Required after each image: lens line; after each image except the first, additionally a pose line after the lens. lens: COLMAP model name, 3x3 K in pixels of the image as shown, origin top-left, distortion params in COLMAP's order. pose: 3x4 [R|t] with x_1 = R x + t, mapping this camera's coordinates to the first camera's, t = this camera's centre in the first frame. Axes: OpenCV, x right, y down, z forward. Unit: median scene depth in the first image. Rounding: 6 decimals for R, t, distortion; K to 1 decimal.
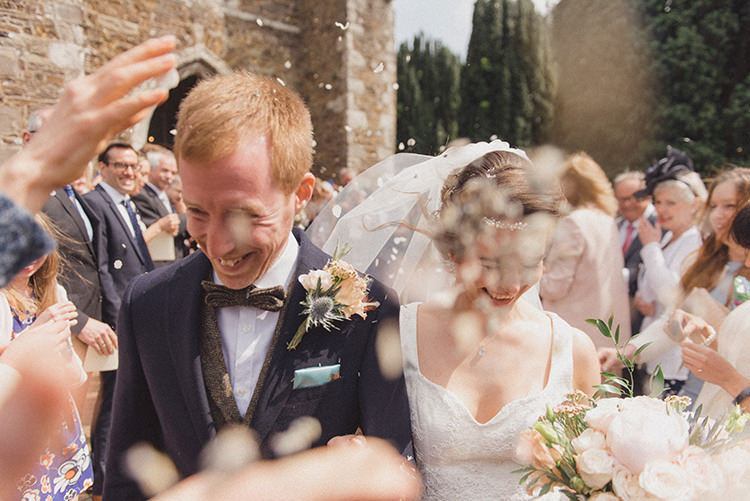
lens RADIAL K [[514.1, 0, 376.1], [0, 514.1, 249.9], [0, 0, 1]] dist [0.011195, 0.000453]
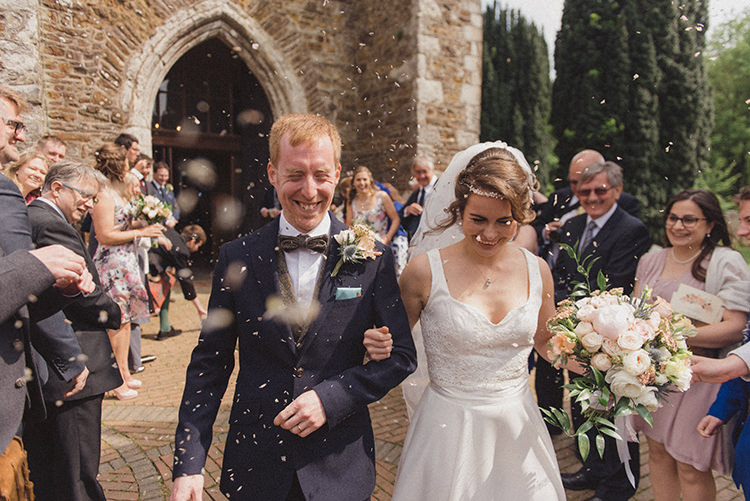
lens RADIAL K [[514.1, 0, 374.6], [0, 514.1, 249.4], [0, 0, 1]] dist [0.011195, 0.000453]
pose [[0.994062, 0.008265, -0.108500, -0.033124], [-0.007728, 0.999956, 0.005369, -0.030869], [0.108539, -0.004498, 0.994082, 0.255037]]
